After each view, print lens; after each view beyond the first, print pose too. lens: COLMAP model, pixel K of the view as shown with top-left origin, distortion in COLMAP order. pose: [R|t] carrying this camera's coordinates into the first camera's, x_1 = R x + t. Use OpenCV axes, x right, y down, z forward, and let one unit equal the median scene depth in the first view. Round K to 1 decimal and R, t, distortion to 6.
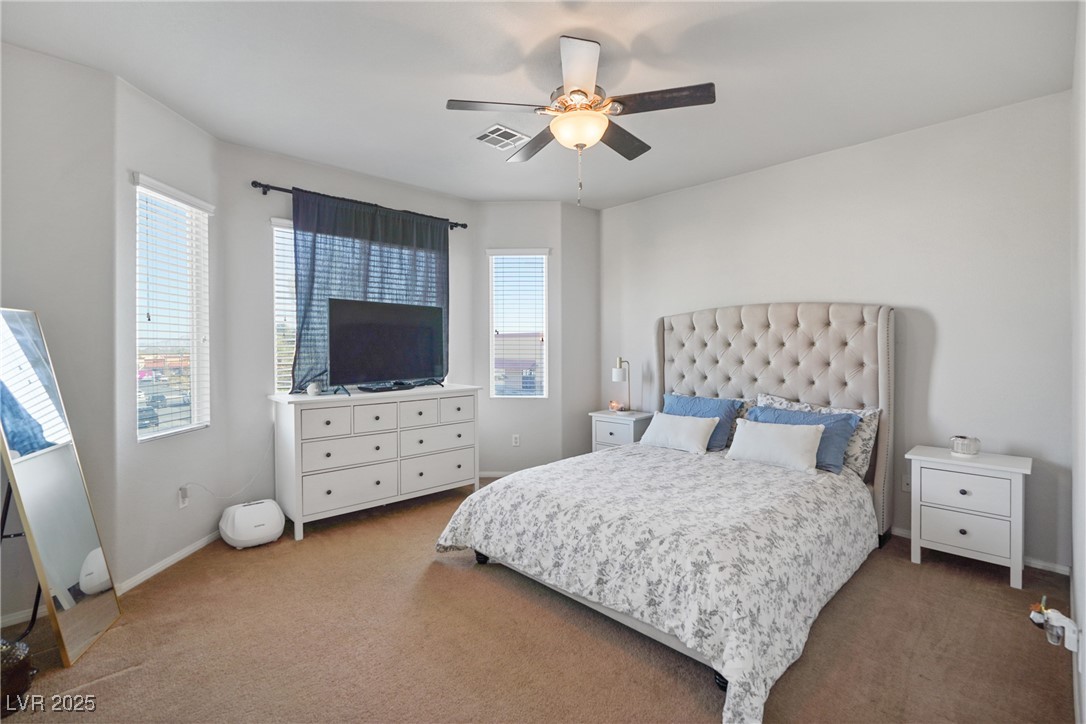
lens RADIAL K [[495.9, 0, 530.0], [0, 495.9, 342.8], [0, 0, 1]] dist [-0.008709, 0.002651]
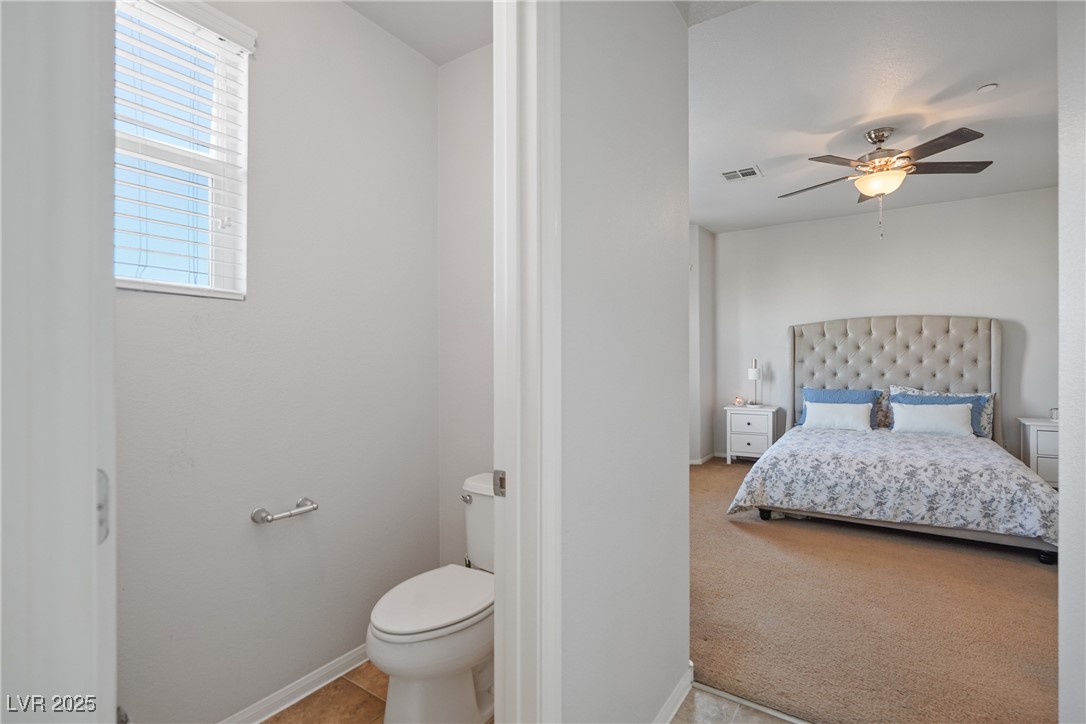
lens RADIAL K [[495.9, 0, 553.0], [0, 495.9, 356.0], [0, 0, 1]] dist [-0.008709, 0.002651]
pose [[0.975044, 0.001078, 0.222011, -1.002980], [-0.001034, 0.999999, -0.000312, 0.040325], [-0.222011, 0.000074, 0.975044, -0.107484]]
